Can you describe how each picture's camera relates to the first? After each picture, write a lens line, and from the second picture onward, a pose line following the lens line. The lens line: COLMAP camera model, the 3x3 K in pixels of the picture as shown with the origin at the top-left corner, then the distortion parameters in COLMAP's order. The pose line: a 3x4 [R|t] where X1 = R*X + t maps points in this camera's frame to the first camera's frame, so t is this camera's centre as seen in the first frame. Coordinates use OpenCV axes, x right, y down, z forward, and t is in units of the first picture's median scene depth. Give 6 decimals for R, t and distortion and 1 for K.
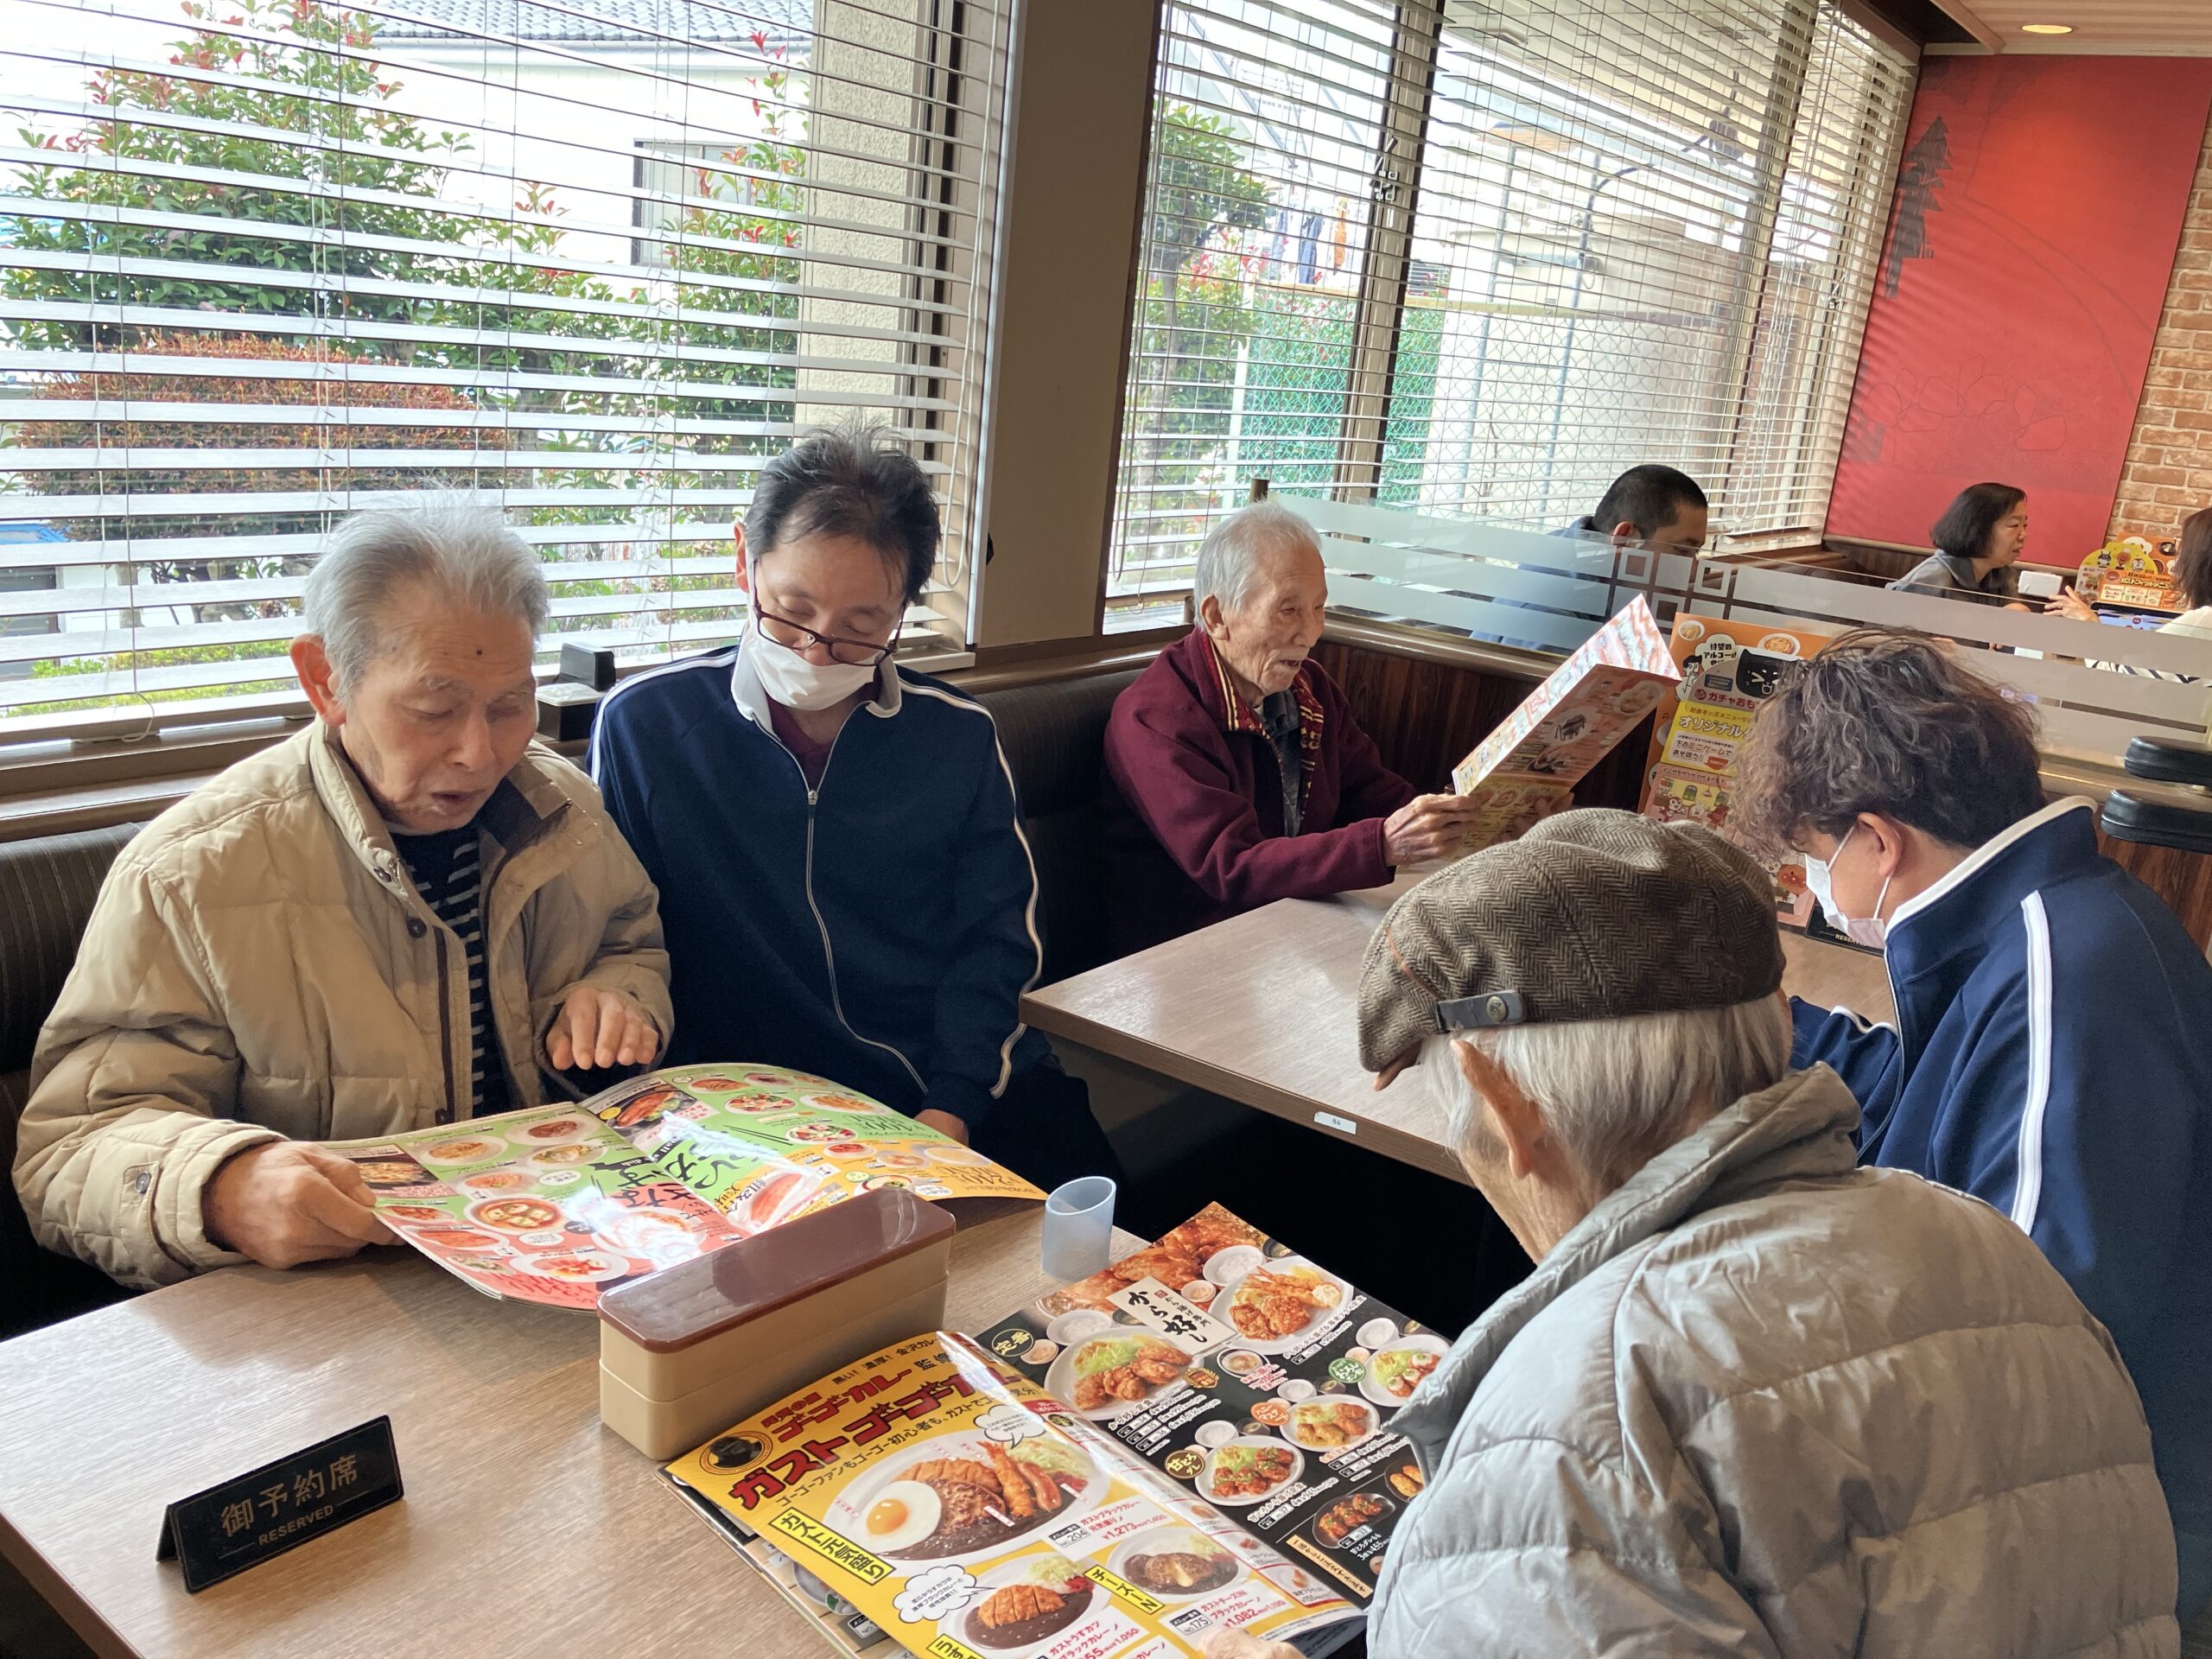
lens RADIAL K [[1835.5, 0, 1109.4], [0, 1835.5, 829.5], [0, 0, 1]] dist [0.015565, 0.006797]
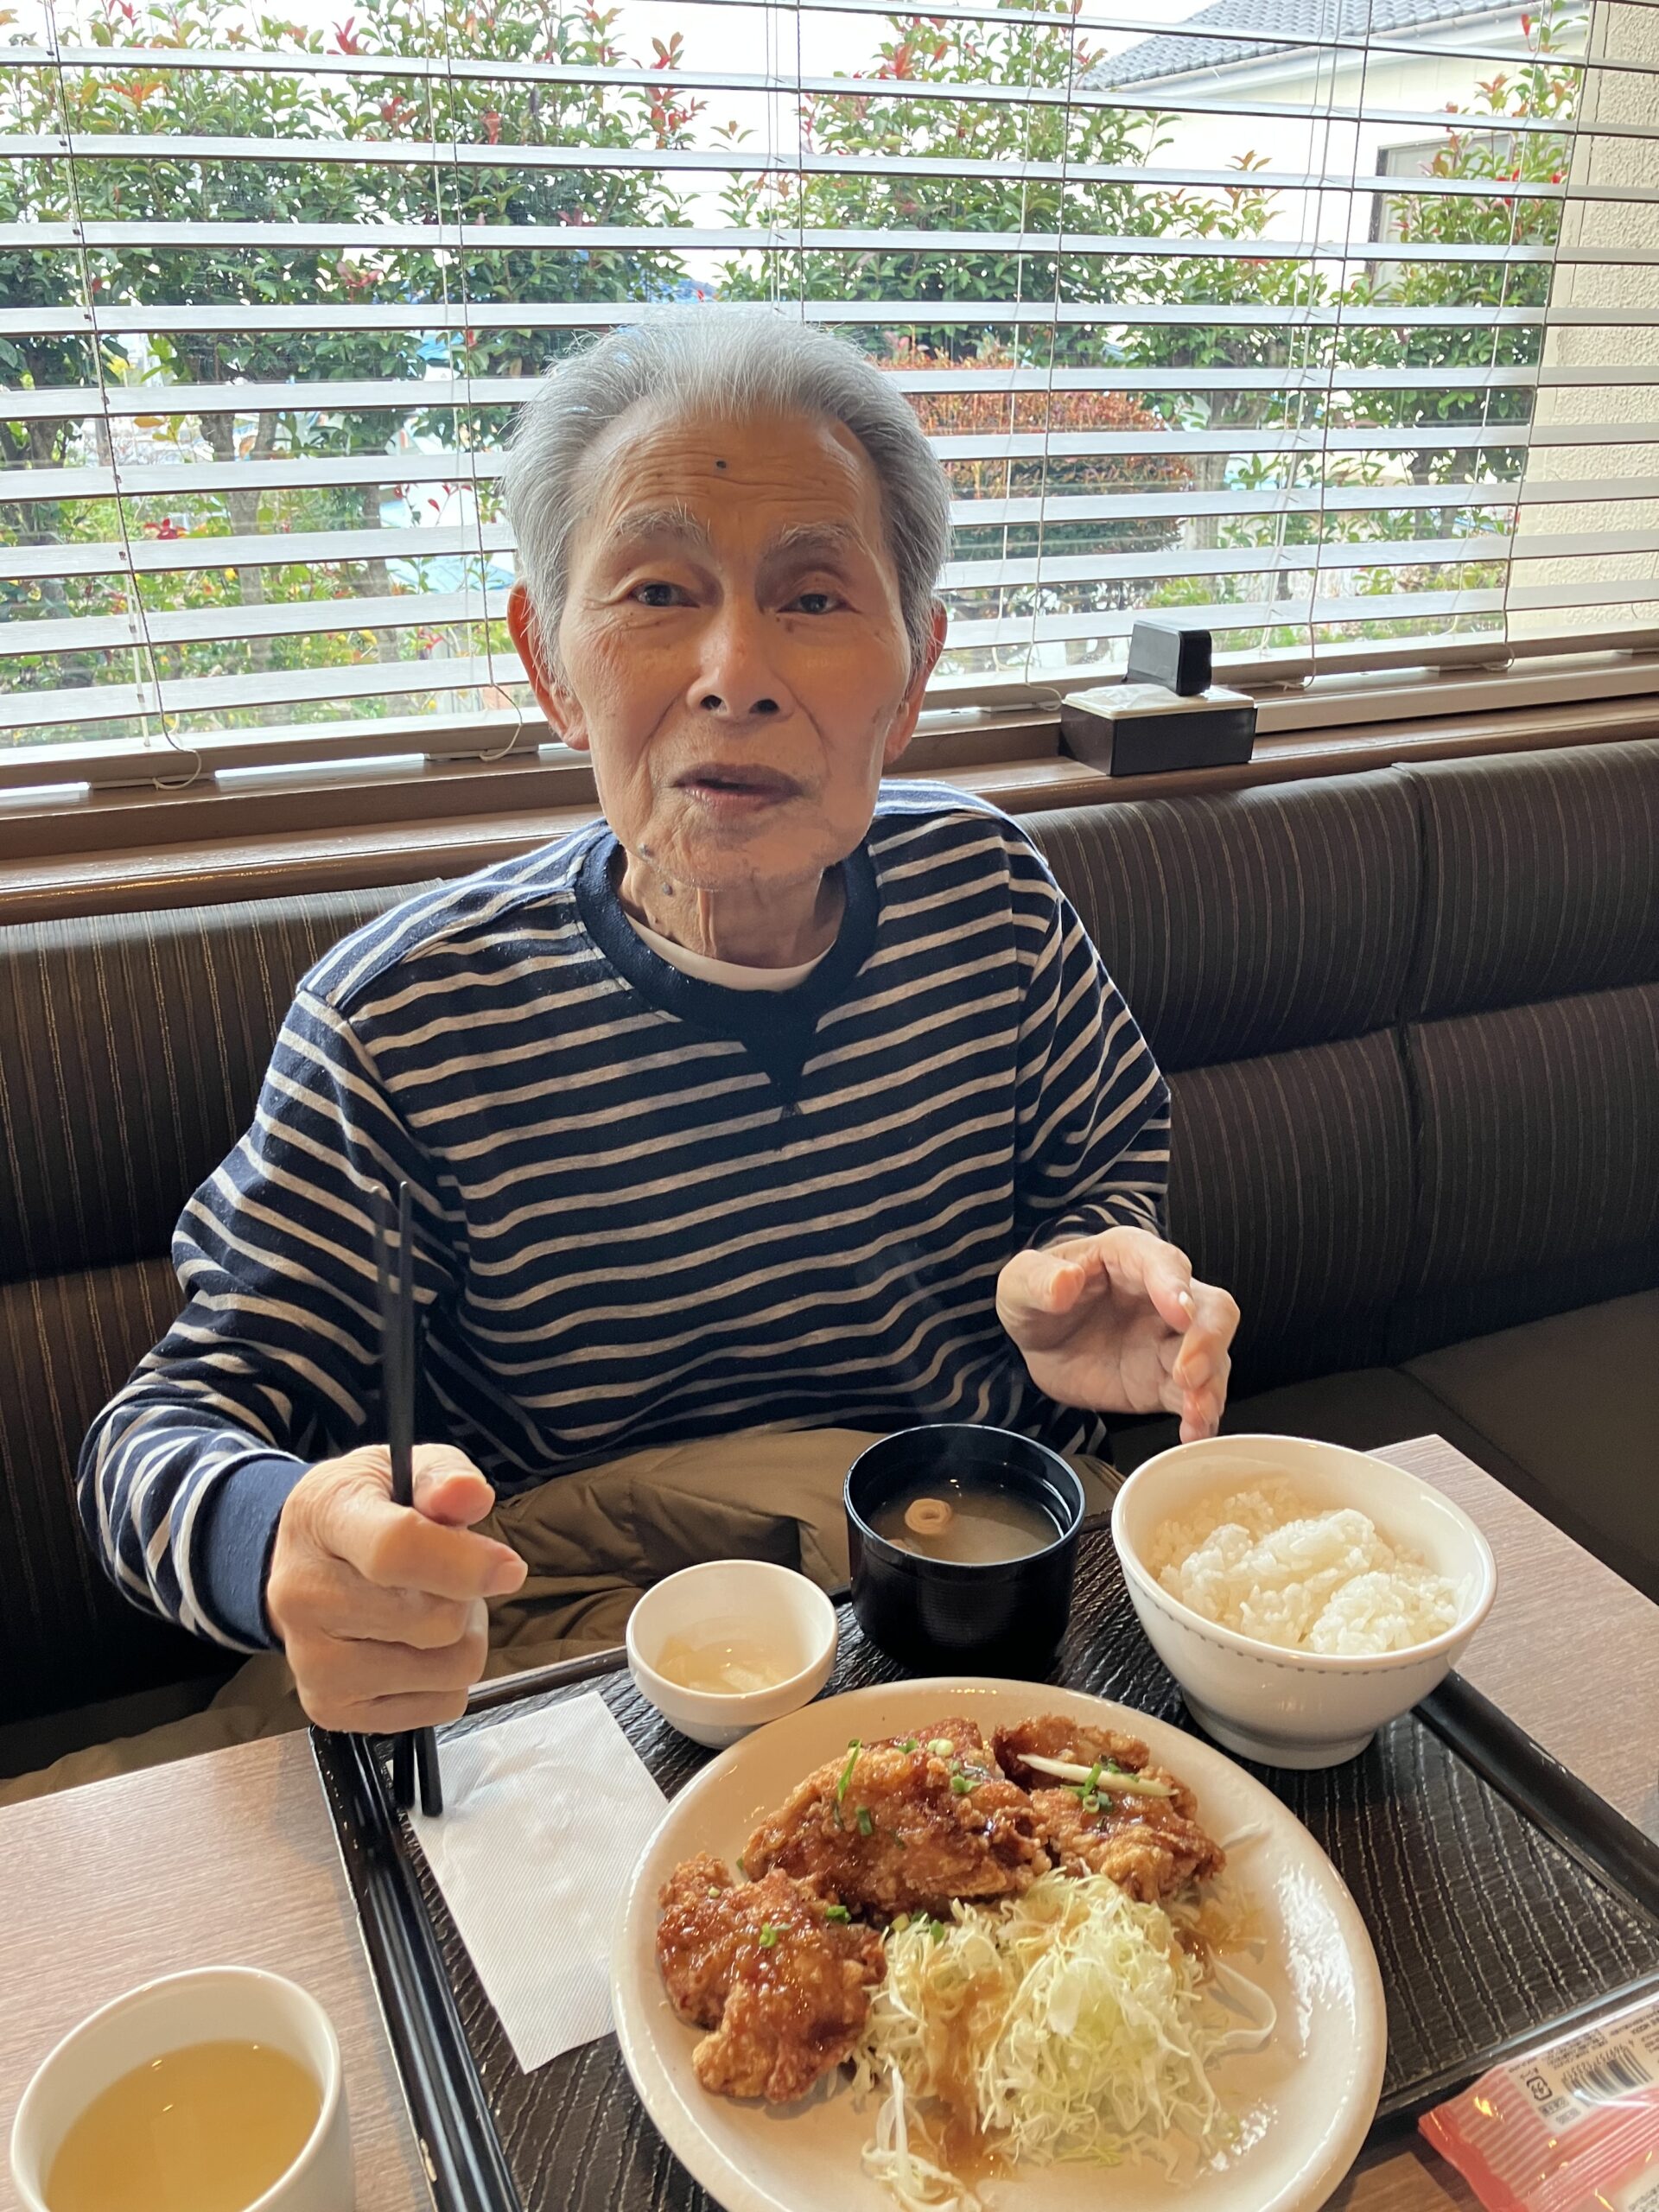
lens RADIAL K [[1835.5, 0, 834.6], [0, 1835.5, 1105.8], [0, 0, 1]] dist [0.015565, 0.006797]
pose [[0.871807, 0.093676, -0.480810, -0.022289], [-0.039852, 0.991854, 0.120983, -0.005630], [0.488226, -0.086312, 0.868438, 0.118508]]
